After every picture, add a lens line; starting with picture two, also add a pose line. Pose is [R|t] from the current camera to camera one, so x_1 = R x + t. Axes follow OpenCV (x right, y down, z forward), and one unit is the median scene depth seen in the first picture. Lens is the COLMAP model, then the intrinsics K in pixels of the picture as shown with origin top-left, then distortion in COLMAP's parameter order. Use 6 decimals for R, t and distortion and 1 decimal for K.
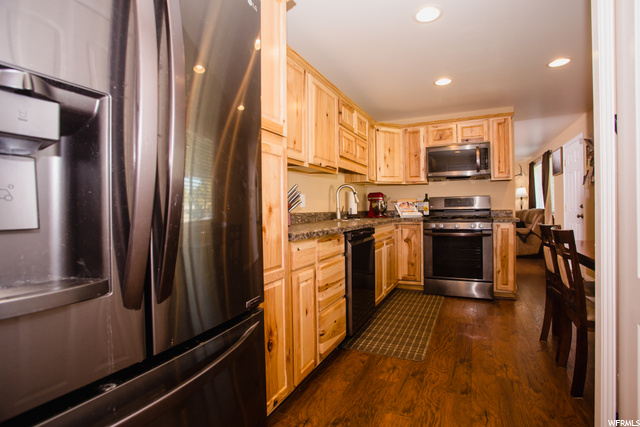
lens RADIAL K [[318.7, 0, 320.0], [0, 318.7, 213.5], [0, 0, 1]] dist [-0.070720, 0.024334]
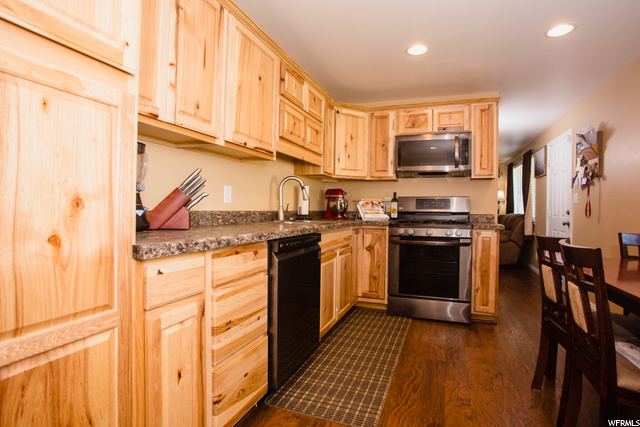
lens RADIAL K [[332.6, 0, 320.0], [0, 332.6, 213.5], [0, 0, 1]] dist [-0.076596, 0.027255]
pose [[0.995898, 0.027268, 0.086278, 0.079089], [-0.027369, 0.999625, -0.000013, -0.001678], [-0.086246, -0.002349, 0.996271, 0.176930]]
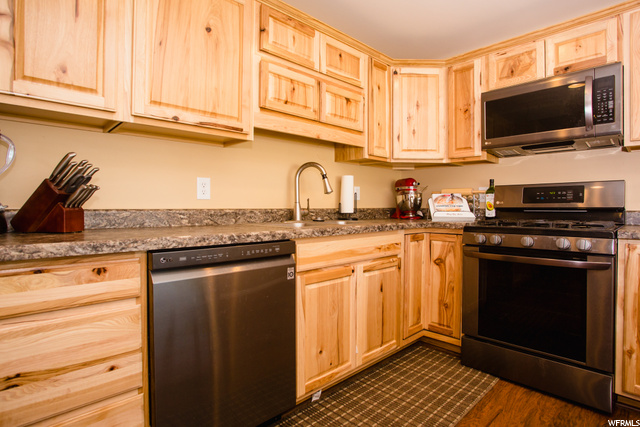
lens RADIAL K [[332.6, 0, 320.0], [0, 332.6, 213.5], [0, 0, 1]] dist [-0.076596, 0.027255]
pose [[0.934734, 0.022349, -0.354646, 0.307172], [-0.018630, 0.999730, 0.013897, -0.005223], [0.354860, -0.006383, 0.934898, 0.417152]]
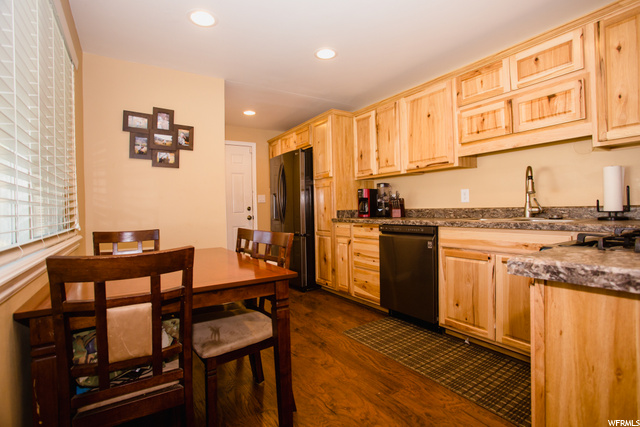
lens RADIAL K [[302.9, 0, 317.9], [0, 302.9, 211.9], [0, 0, 1]] dist [-0.055519, 0.000012]
pose [[-0.528171, 0.033656, -0.848471, 0.809300], [0.020959, 0.999426, 0.026598, -0.020338], [0.848879, -0.003735, -0.528574, 0.917934]]
